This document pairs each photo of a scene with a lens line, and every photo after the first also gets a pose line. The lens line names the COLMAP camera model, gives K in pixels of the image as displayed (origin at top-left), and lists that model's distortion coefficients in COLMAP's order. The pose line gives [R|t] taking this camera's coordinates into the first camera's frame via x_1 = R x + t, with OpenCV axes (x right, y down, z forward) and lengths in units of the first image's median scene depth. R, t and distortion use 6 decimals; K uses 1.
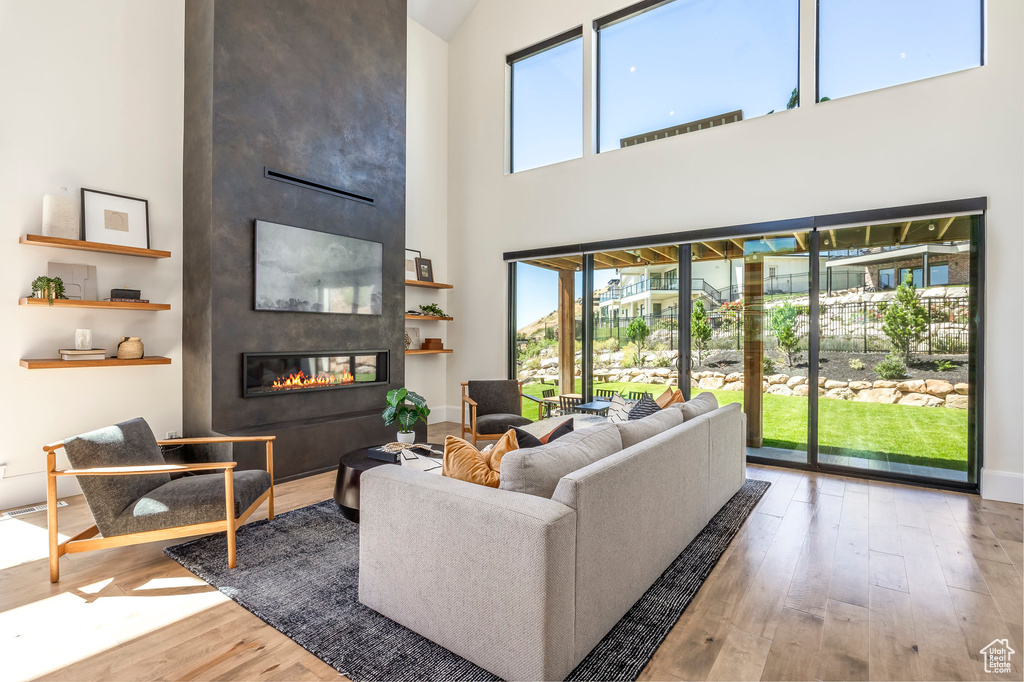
lens RADIAL K [[492.1, 0, 510.0], [0, 492.1, 338.8], [0, 0, 1]] dist [-0.014020, 0.001157]
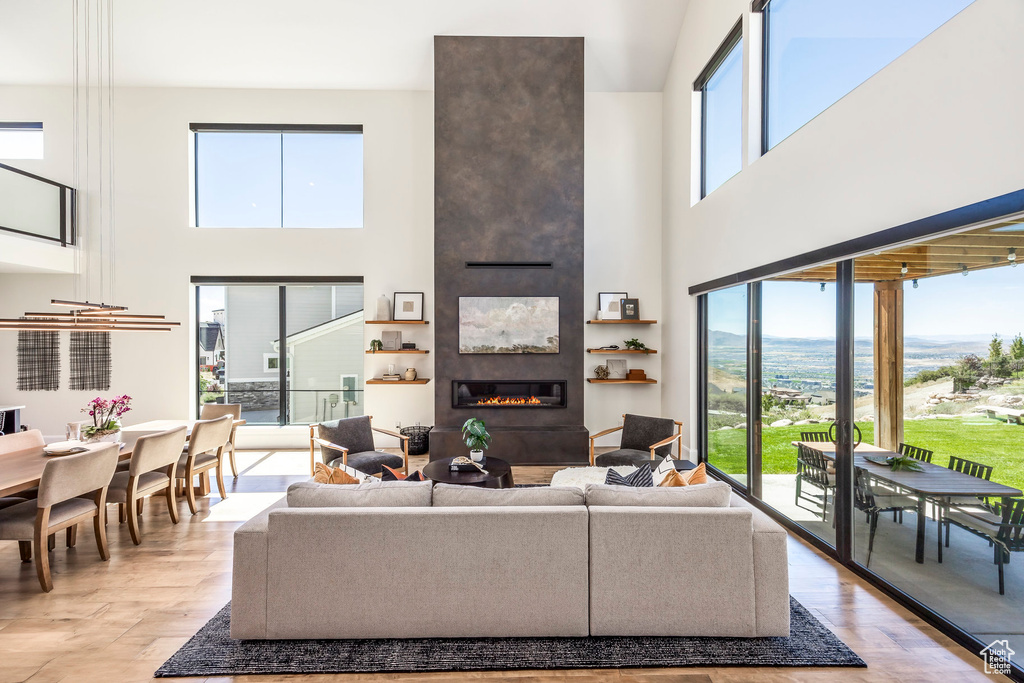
lens RADIAL K [[406.9, 0, 517.7], [0, 406.9, 345.3], [0, 0, 1]] dist [0.001981, -0.001403]
pose [[0.605794, 0.002564, -0.795618, 0.468074], [-0.002865, 0.999995, 0.001041, -0.063653], [0.795617, 0.001649, 0.605798, 0.256242]]
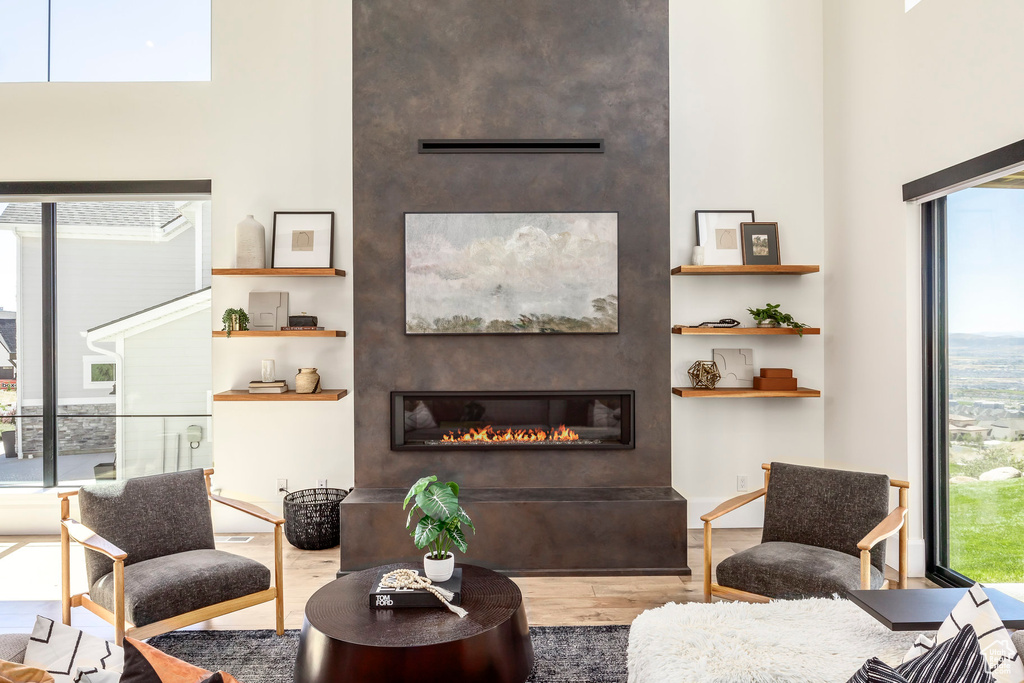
lens RADIAL K [[656.9, 0, 514.7], [0, 656.9, 337.3], [0, 0, 1]] dist [-0.006664, 0.004423]
pose [[0.601991, -0.011284, -0.798423, 0.274822], [0.001787, 0.999917, -0.012785, -0.029890], [0.798501, 0.006270, 0.601961, 0.385961]]
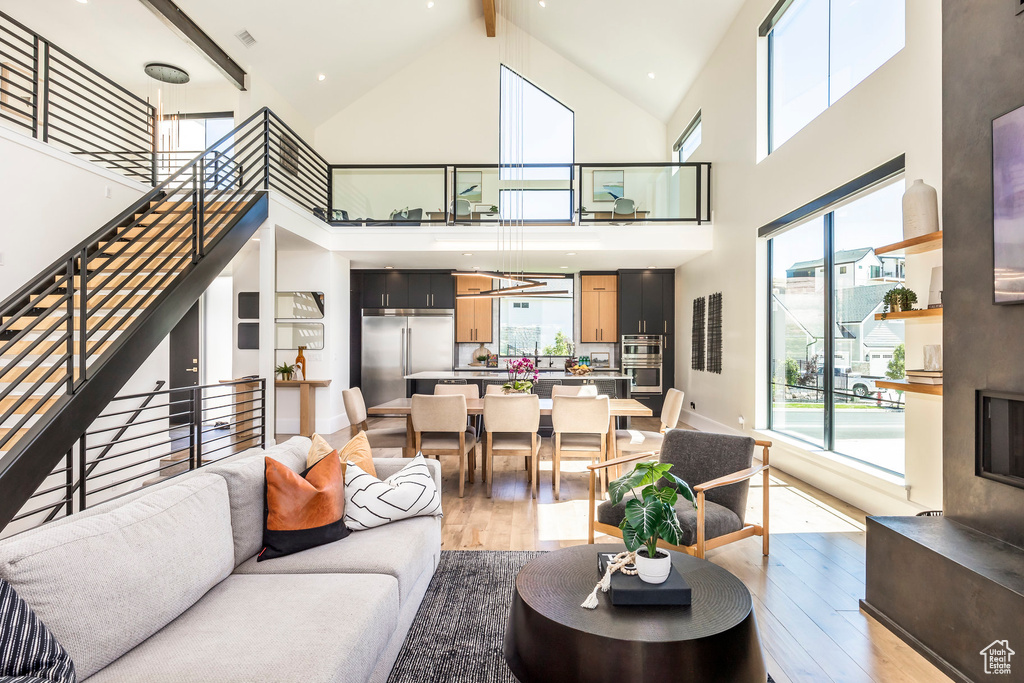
lens RADIAL K [[569.4, 0, 516.6], [0, 569.4, 342.0], [0, 0, 1]] dist [-0.001795, -0.000618]
pose [[-0.816495, -0.006935, -0.577311, 0.143780], [-0.008248, 0.999966, -0.000347, -0.012609], [0.577294, 0.004478, -0.816524, 0.863427]]
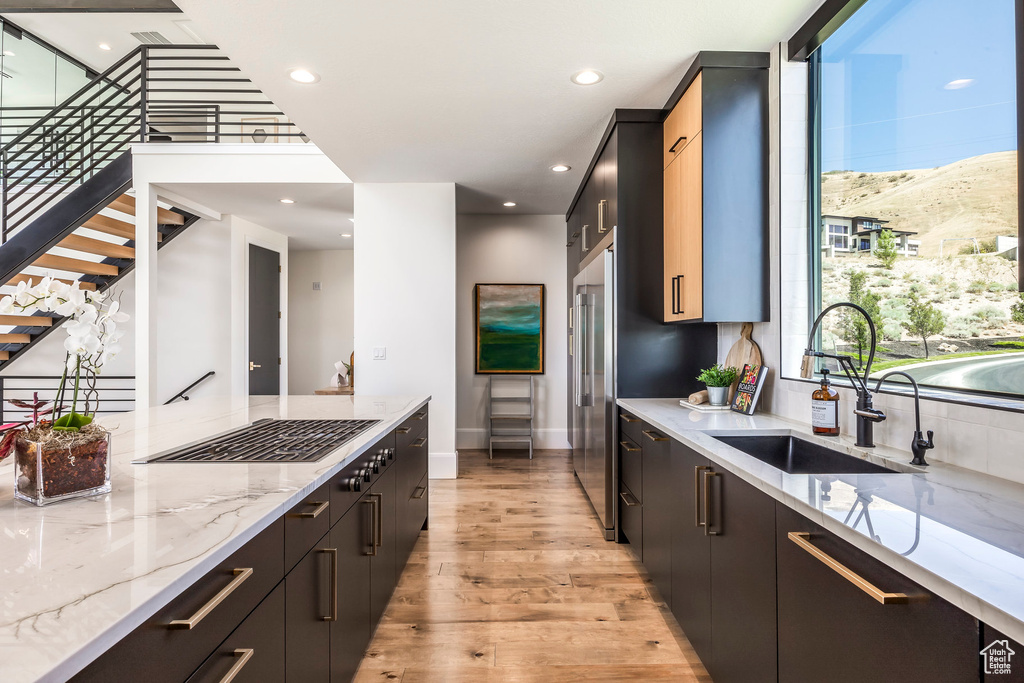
lens RADIAL K [[548.5, 0, 494.1], [0, 548.5, 339.4], [0, 0, 1]] dist [0.004699, 0.000574]
pose [[-0.563261, 0.000406, 0.826279, -1.101027], [0.009367, 0.999939, 0.005895, 0.003476], [-0.826226, 0.011060, -0.563230, -0.255290]]
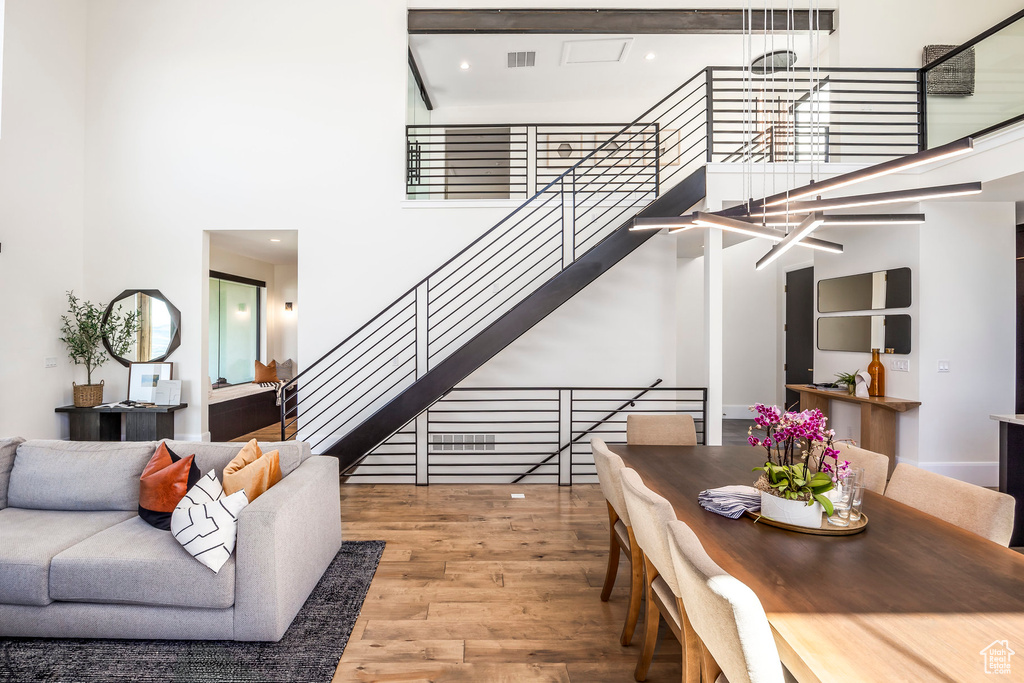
lens RADIAL K [[492.1, 0, 509.9], [0, 492.1, 331.8], [0, 0, 1]] dist [-0.014020, 0.001157]
pose [[-0.594172, 0.000017, 0.804338, -0.528960], [0.007256, 0.999959, 0.005339, -0.035121], [-0.804306, 0.009008, -0.594148, 0.433556]]
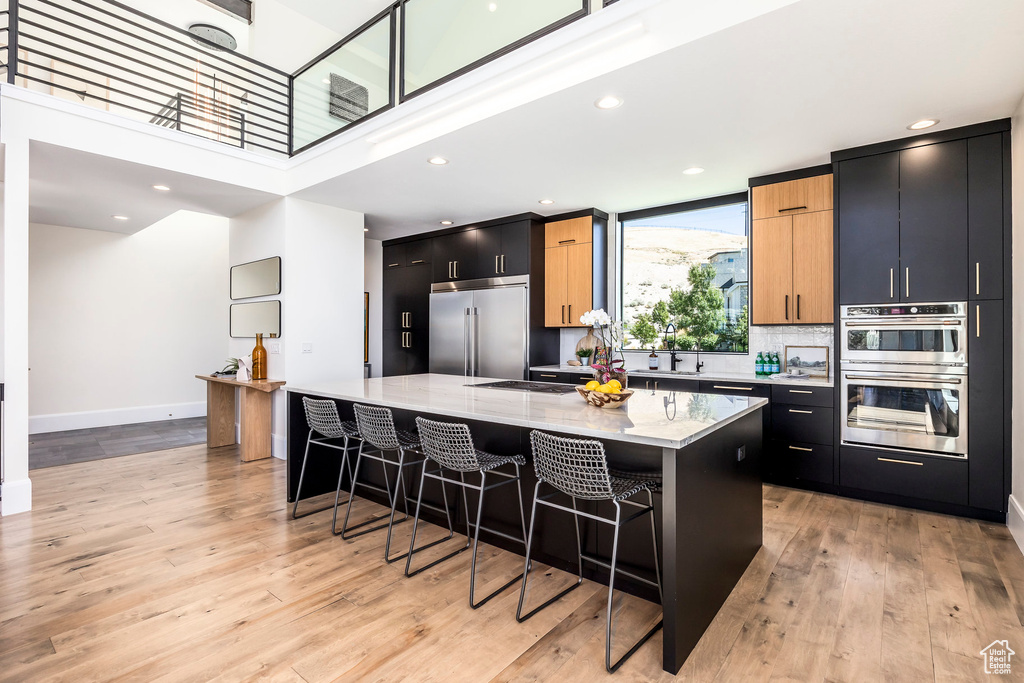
lens RADIAL K [[473.9, 0, 530.7], [0, 473.9, 330.3], [0, 0, 1]] dist [-0.006809, -0.000915]
pose [[-0.999634, -0.003688, 0.026819, -0.734401], [-0.003675, 0.999993, 0.000554, -0.004410], [-0.026821, 0.000455, -0.999640, 0.254616]]
